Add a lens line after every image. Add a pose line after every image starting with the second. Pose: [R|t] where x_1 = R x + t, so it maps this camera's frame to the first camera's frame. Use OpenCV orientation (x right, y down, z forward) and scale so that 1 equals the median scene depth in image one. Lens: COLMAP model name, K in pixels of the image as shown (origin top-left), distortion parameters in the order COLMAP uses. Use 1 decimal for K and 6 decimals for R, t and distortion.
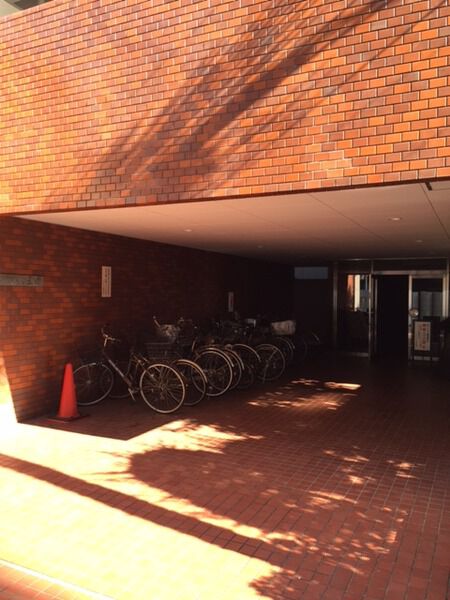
lens RADIAL K [[506.5, 0, 225.2], [0, 506.5, 300.4], [0, 0, 1]] dist [0.047082, 0.003747]
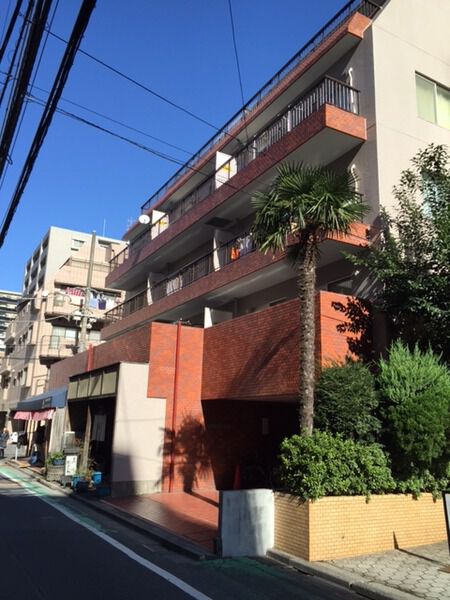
lens RADIAL K [[506.5, 0, 225.4], [0, 506.5, 300.0], [0, 0, 1]] dist [0.047082, 0.003747]
pose [[0.829613, -0.127969, -0.543476, 1.438039], [-0.020965, 0.965554, -0.259356, 0.014981], [0.557945, 0.226559, 0.798354, -1.471652]]
